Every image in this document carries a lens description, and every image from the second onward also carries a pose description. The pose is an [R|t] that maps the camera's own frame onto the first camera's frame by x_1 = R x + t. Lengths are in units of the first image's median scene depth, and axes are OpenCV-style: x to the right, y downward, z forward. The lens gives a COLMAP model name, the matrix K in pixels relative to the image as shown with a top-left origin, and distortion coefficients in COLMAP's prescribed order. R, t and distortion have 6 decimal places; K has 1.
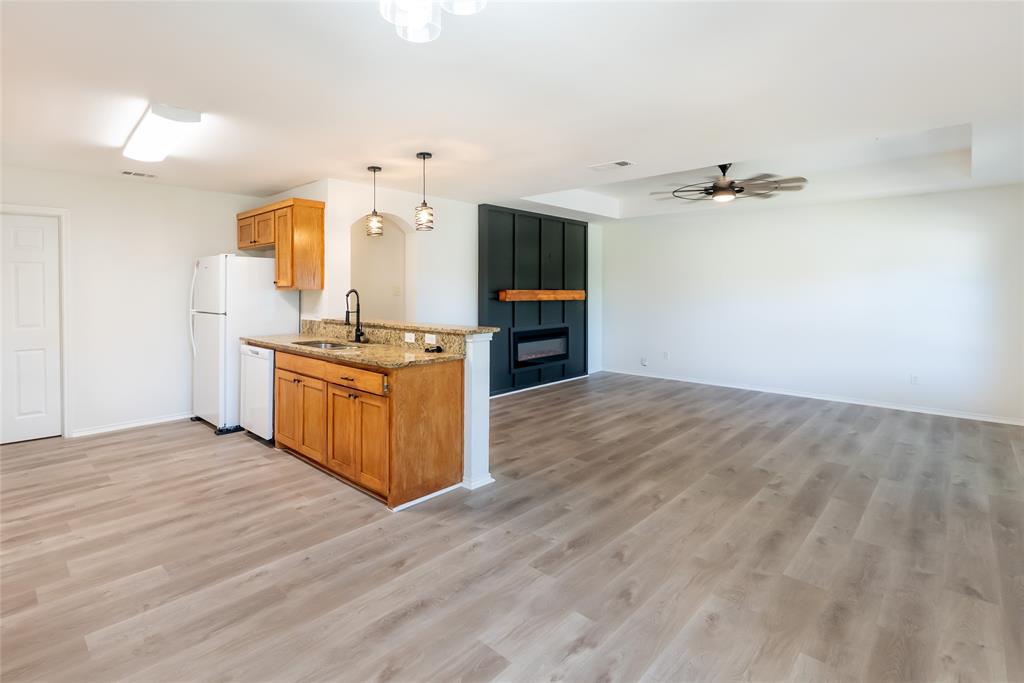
lens RADIAL K [[478.3, 0, 500.0], [0, 478.3, 342.2], [0, 0, 1]] dist [0.000203, 0.000143]
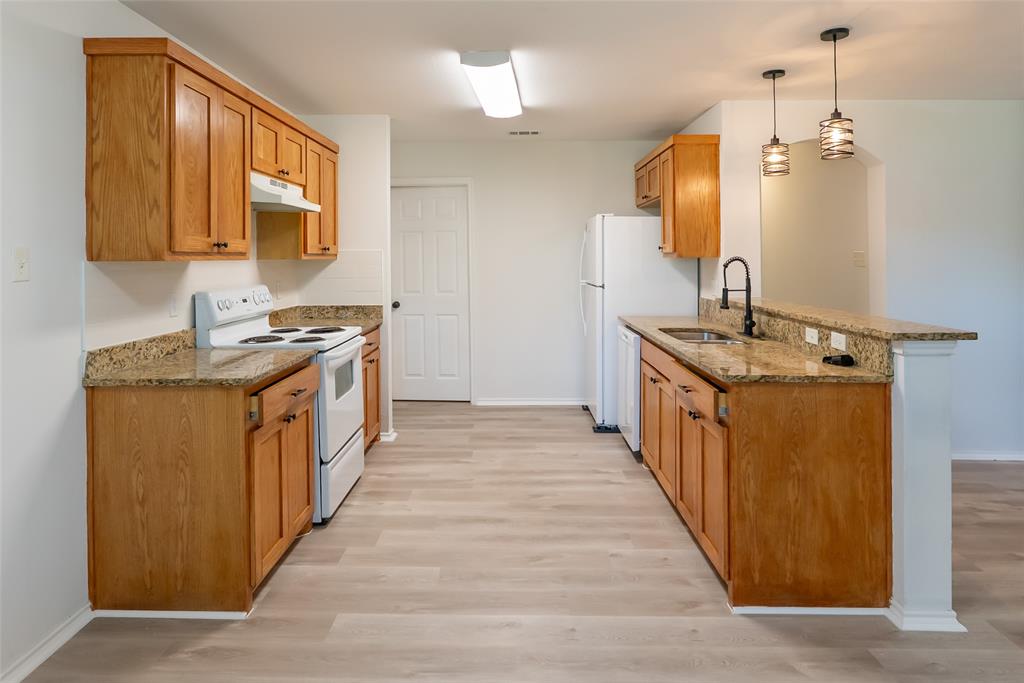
lens RADIAL K [[639.3, 0, 511.3], [0, 639.3, 293.3], [0, 0, 1]] dist [-0.000344, -0.000942]
pose [[0.683701, 0.041695, -0.728570, 0.153324], [-0.079977, 0.996634, -0.018015, -0.019561], [0.725367, 0.070586, 0.684734, 0.172899]]
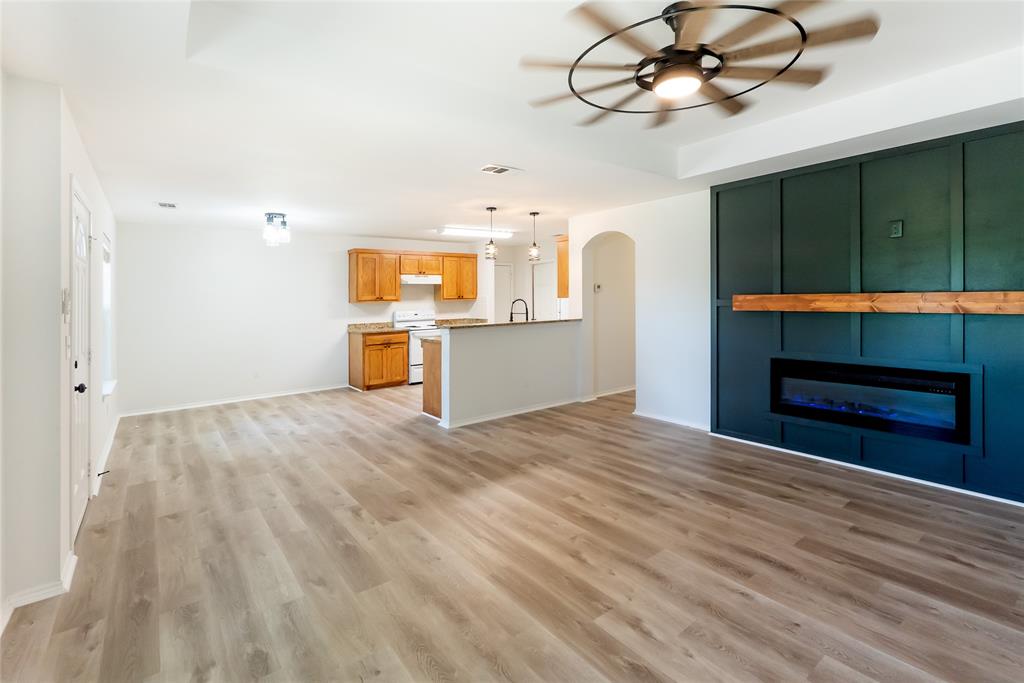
lens RADIAL K [[478.3, 0, 500.0], [0, 478.3, 342.2], [0, 0, 1]] dist [0.000203, 0.000143]
pose [[-0.172440, 0.092396, -0.980677, 1.421239], [-0.087989, 0.990166, 0.108762, -0.155300], [0.981082, 0.105044, -0.162615, 1.397670]]
